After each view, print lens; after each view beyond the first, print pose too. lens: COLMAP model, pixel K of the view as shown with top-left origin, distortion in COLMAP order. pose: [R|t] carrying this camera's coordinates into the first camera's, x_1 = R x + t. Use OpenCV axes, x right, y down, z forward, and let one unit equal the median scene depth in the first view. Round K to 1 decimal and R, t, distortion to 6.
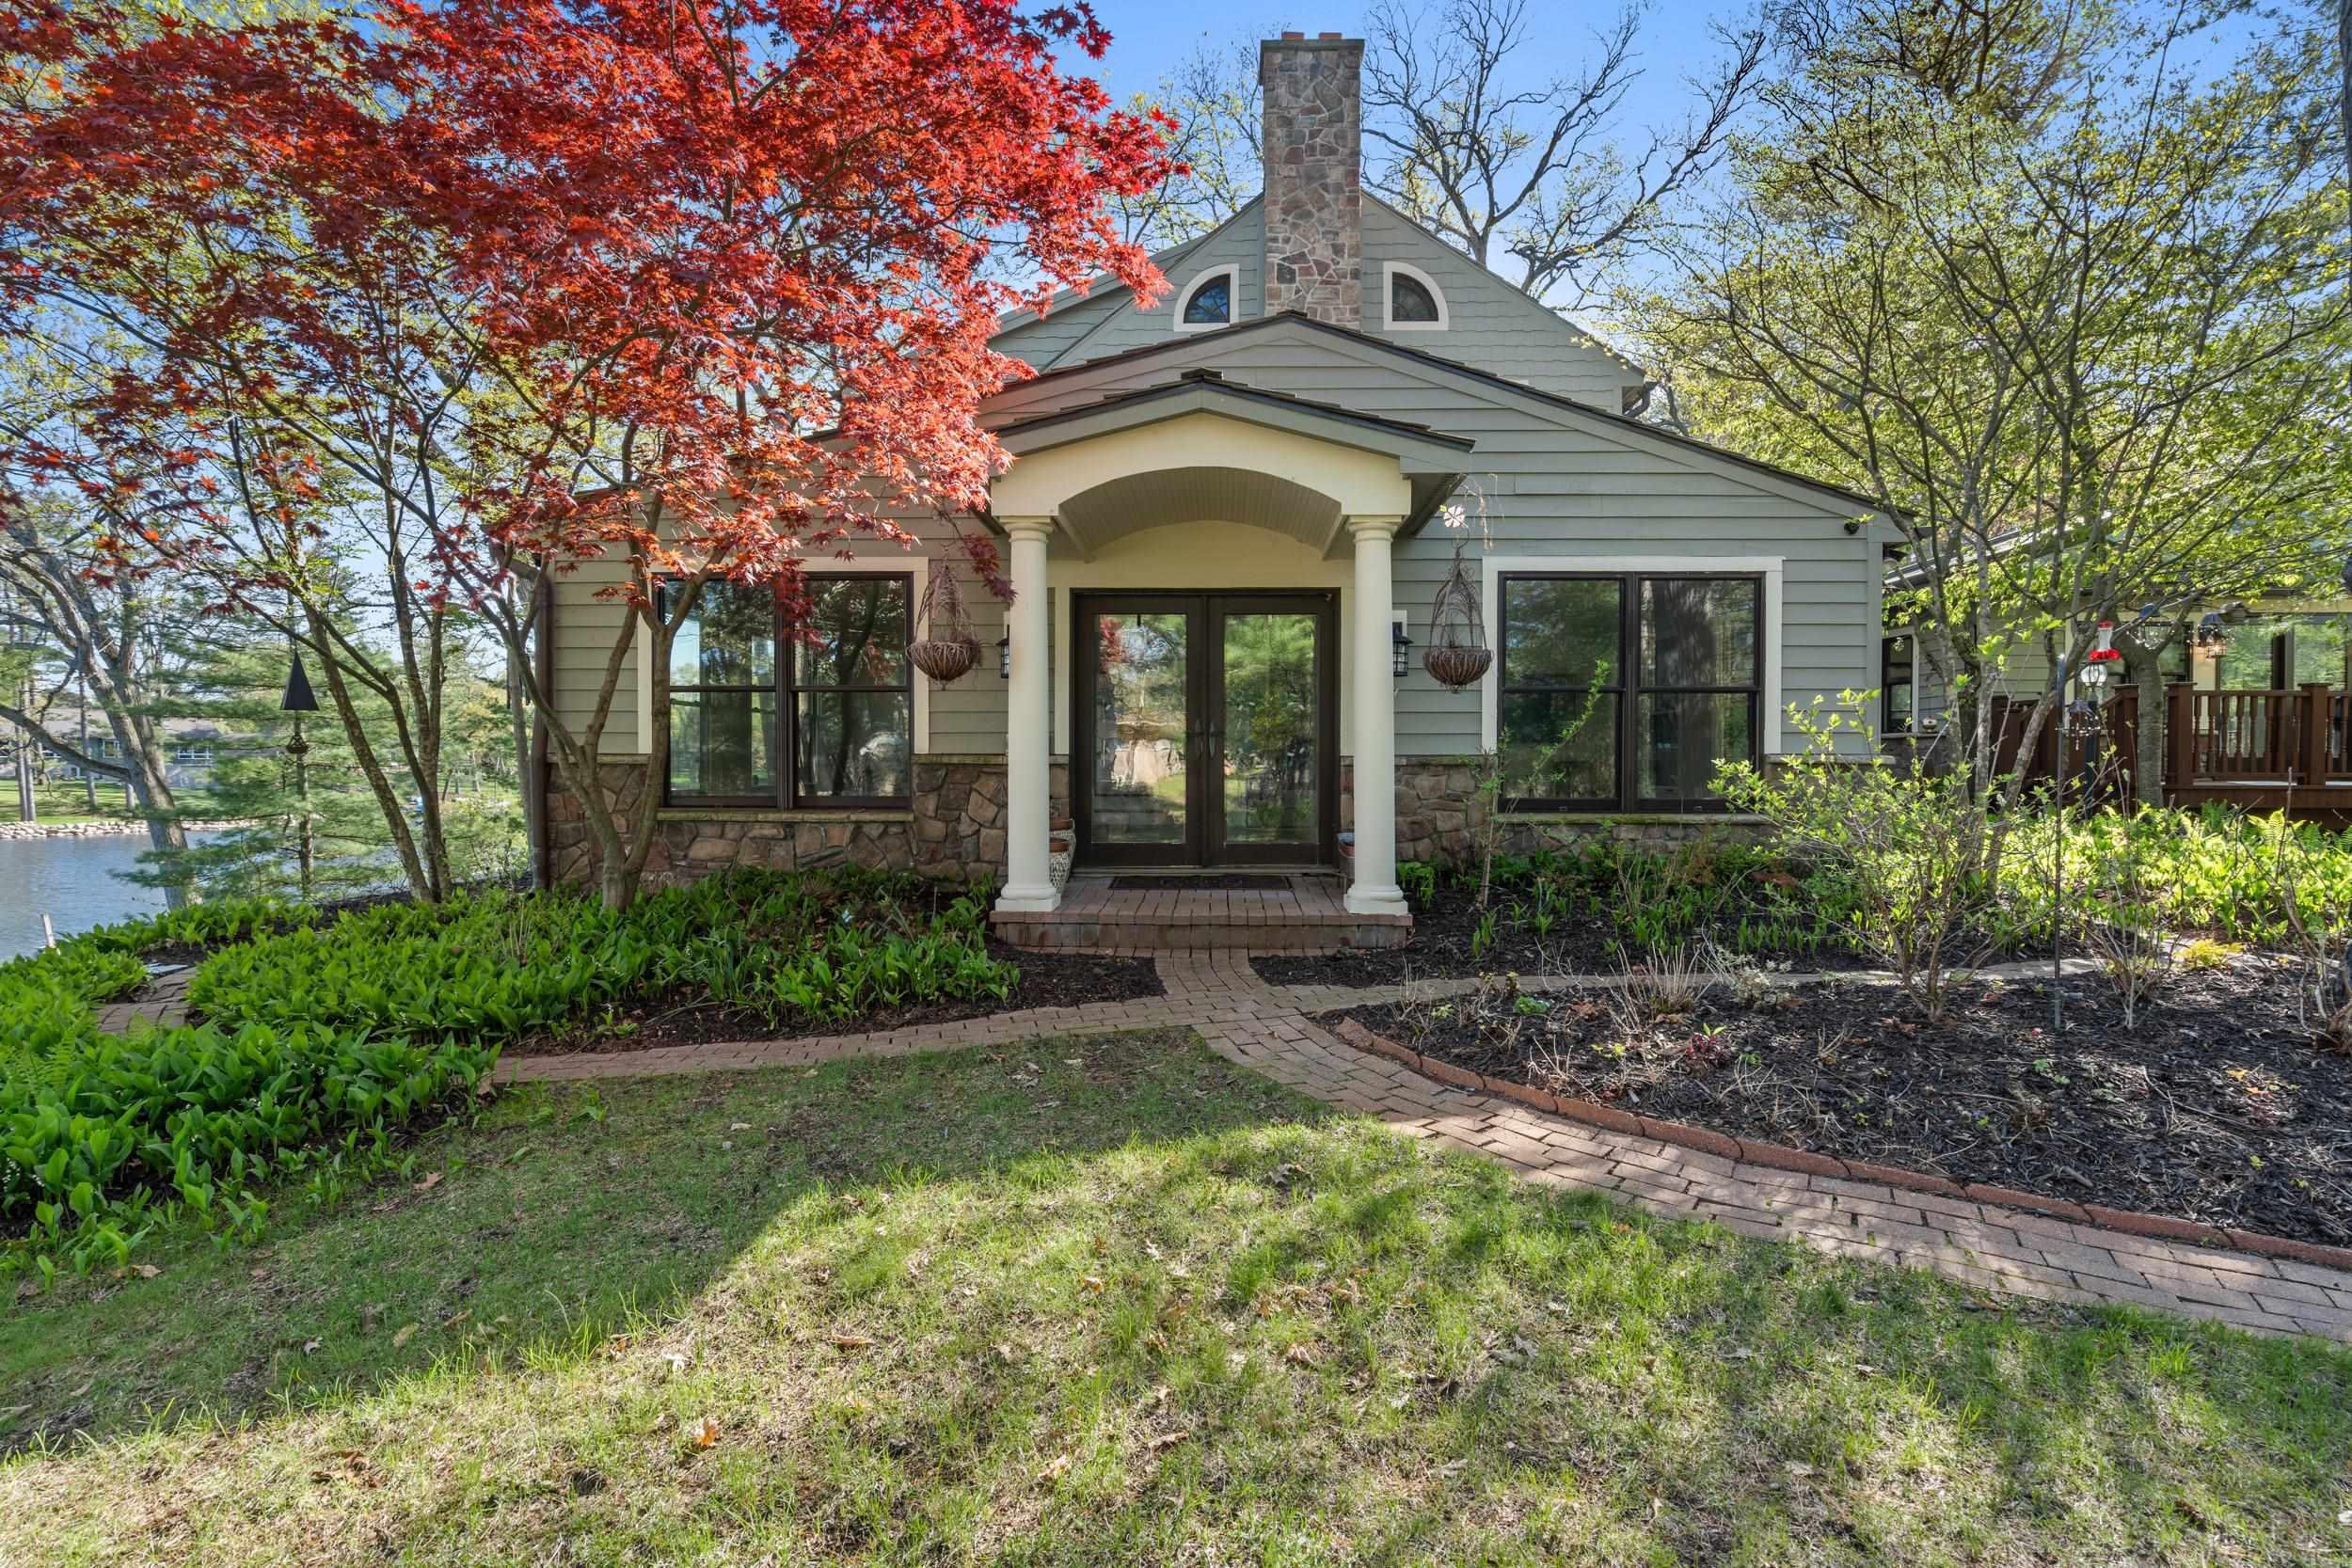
lens RADIAL K [[1103.1, 0, 1176.0], [0, 1103.1, 772.8], [0, 0, 1]] dist [-0.001540, -0.000146]
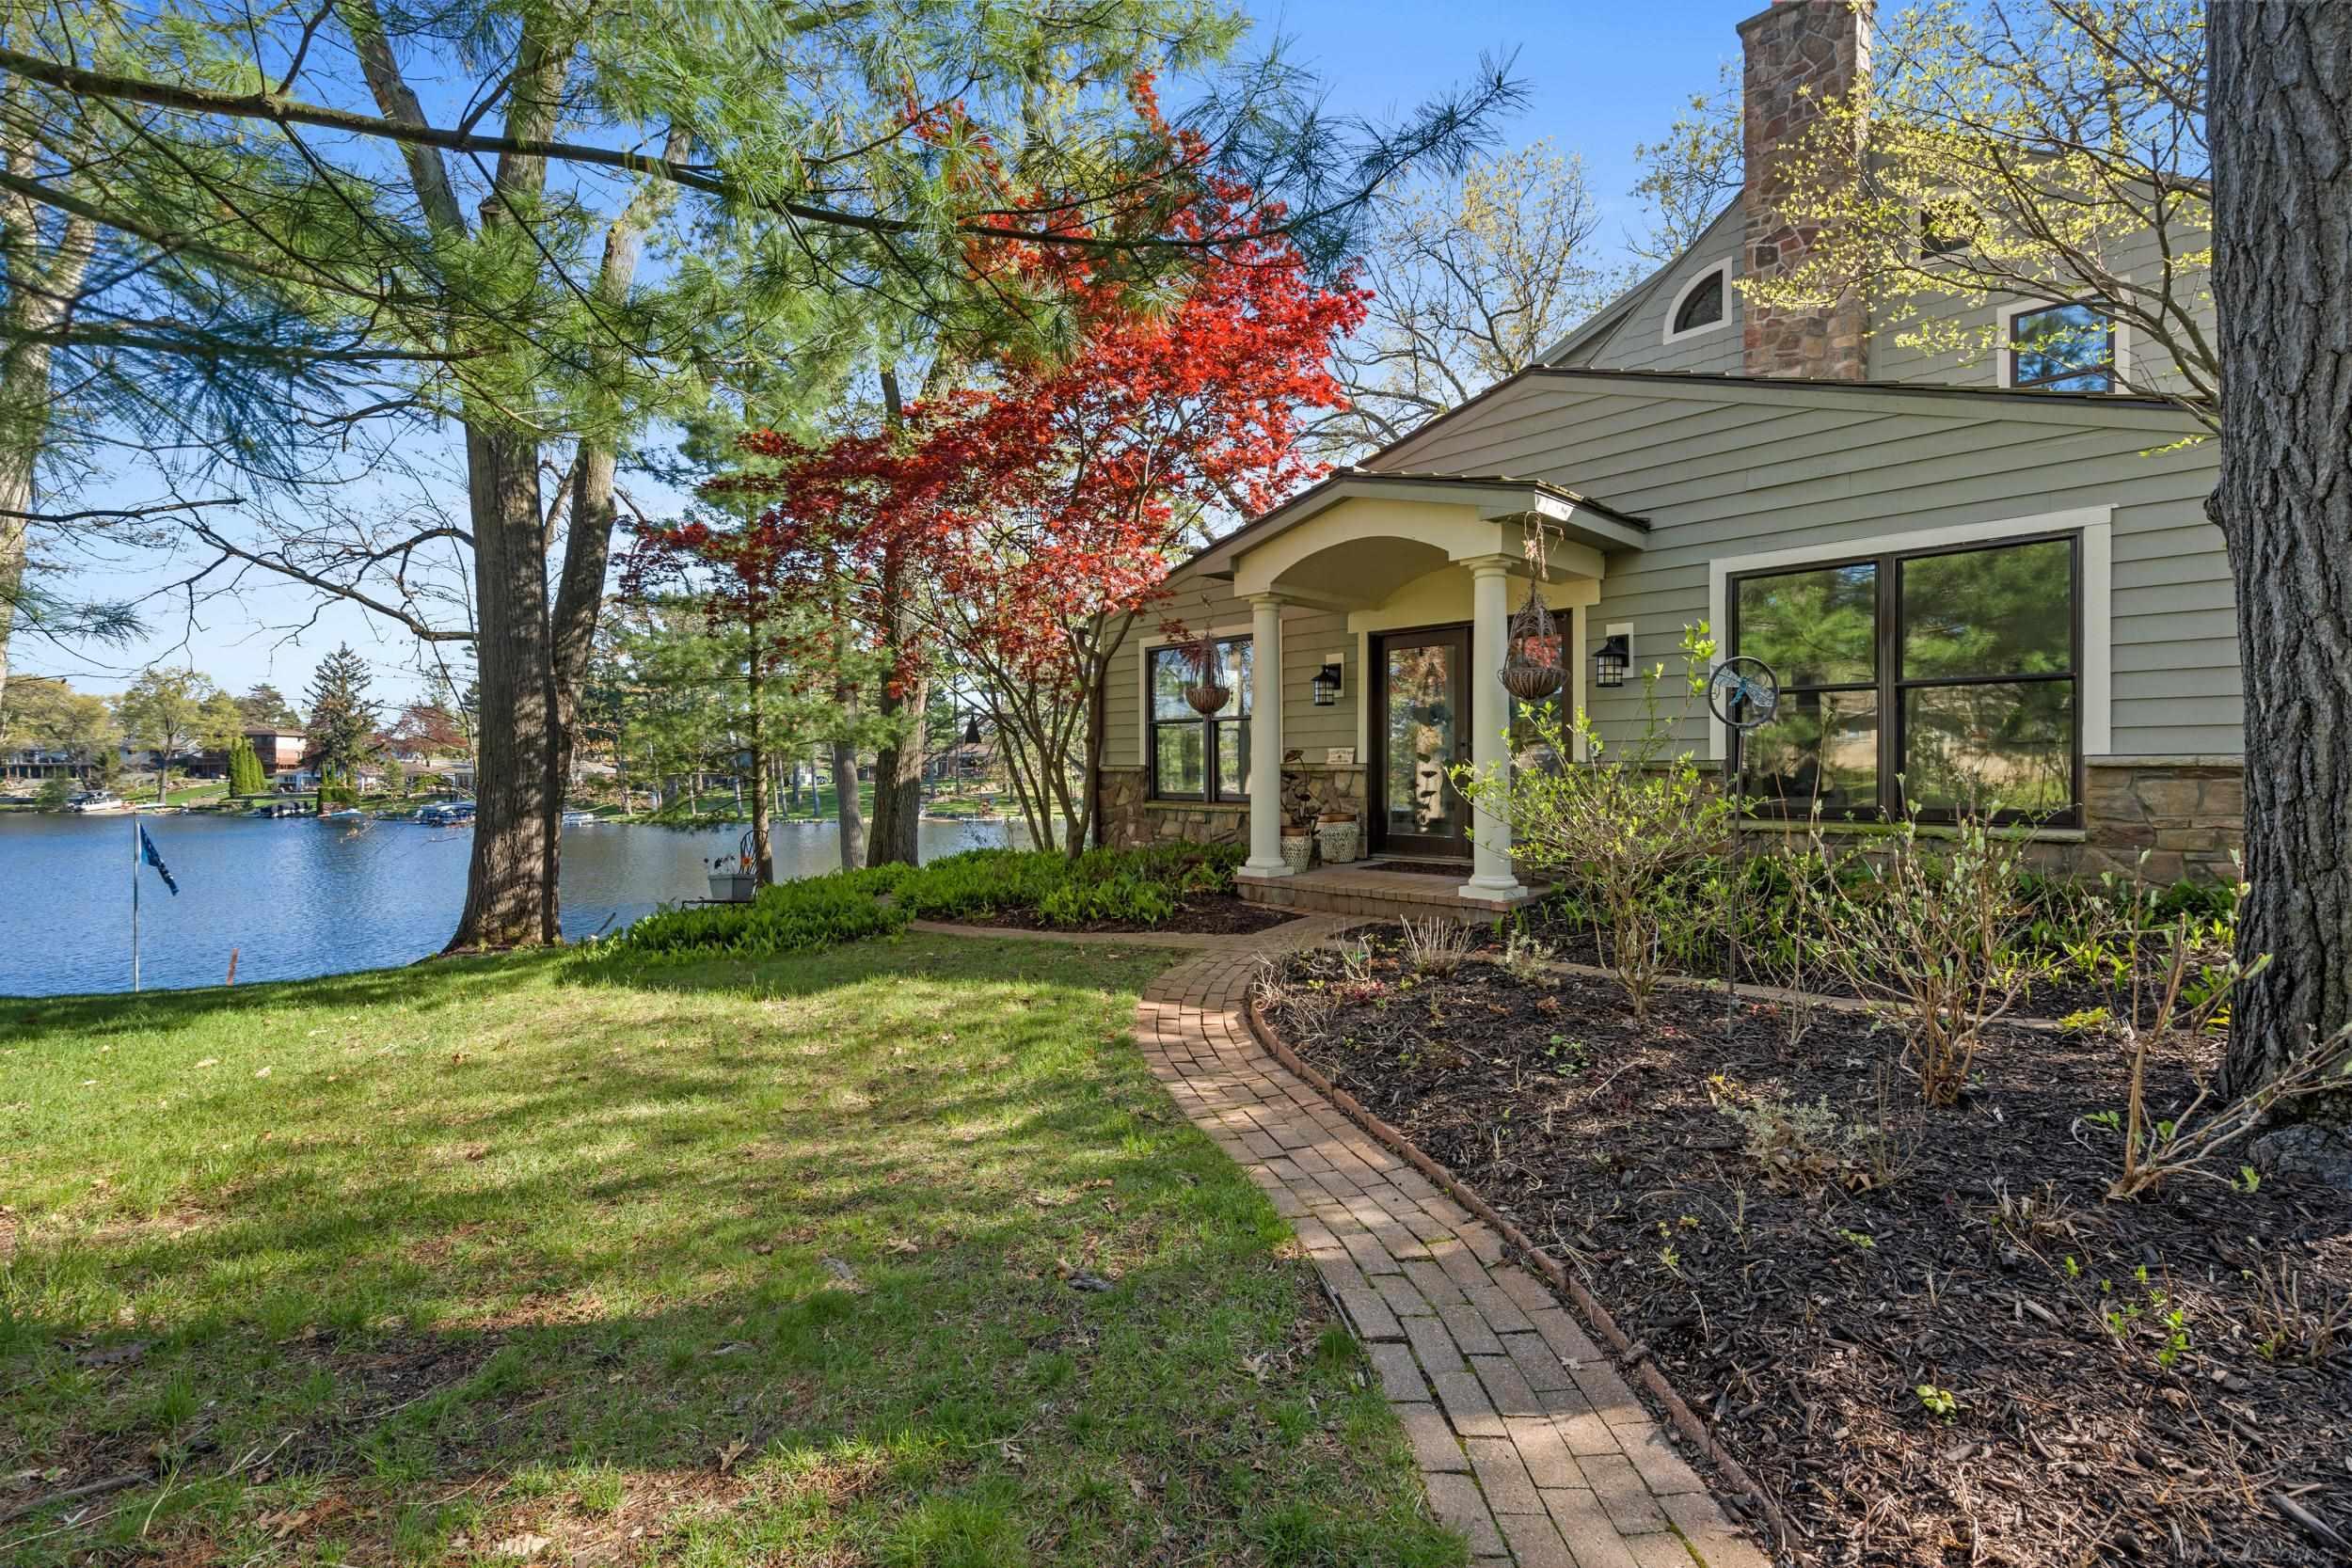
lens RADIAL K [[1057.2, 0, 1171.8], [0, 1057.2, 780.5], [0, 0, 1]] dist [0.003021, 0.001209]
pose [[0.697963, 0.002817, -0.716128, 0.741734], [-0.002714, 0.999995, 0.001289, 0.002093], [0.716129, 0.001044, 0.697967, -0.011940]]
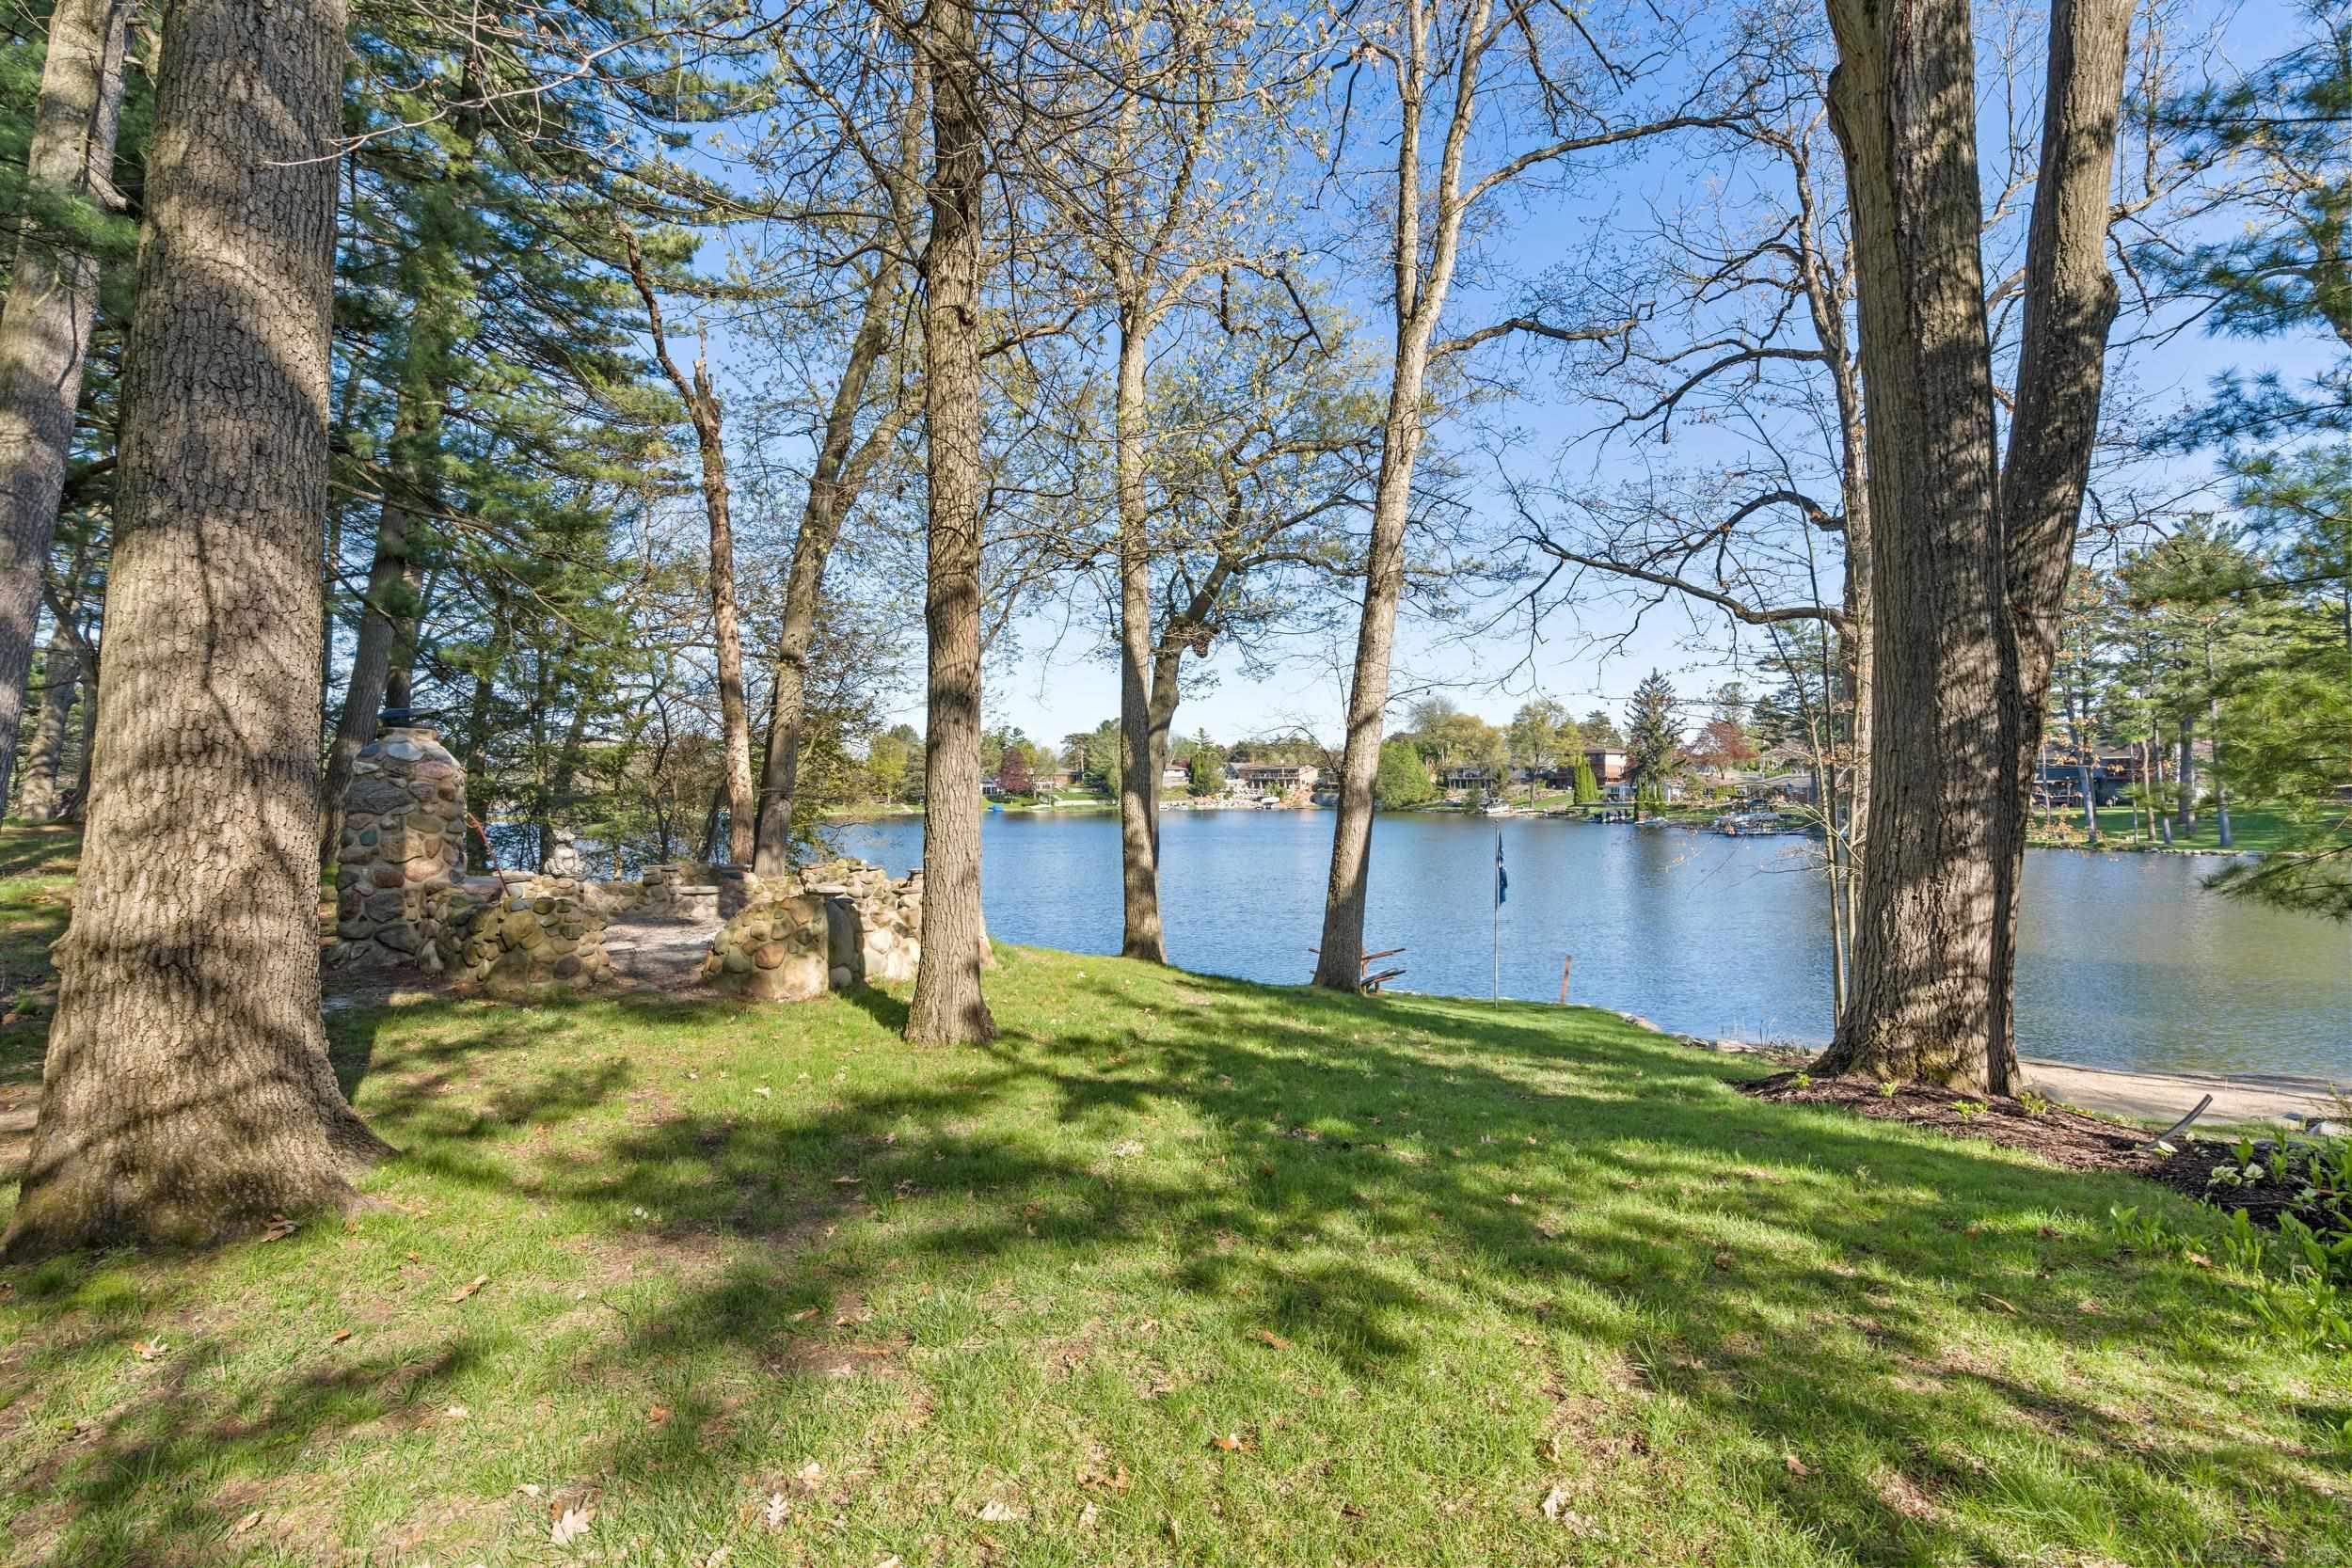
lens RADIAL K [[1057.2, 0, 1171.8], [0, 1057.2, 780.5], [0, 0, 1]] dist [0.003021, 0.001209]
pose [[-0.312637, -0.006277, -0.949852, 0.695301], [-0.008331, 0.999958, -0.003866, 0.002208], [0.949836, 0.006705, -0.312676, -0.008173]]
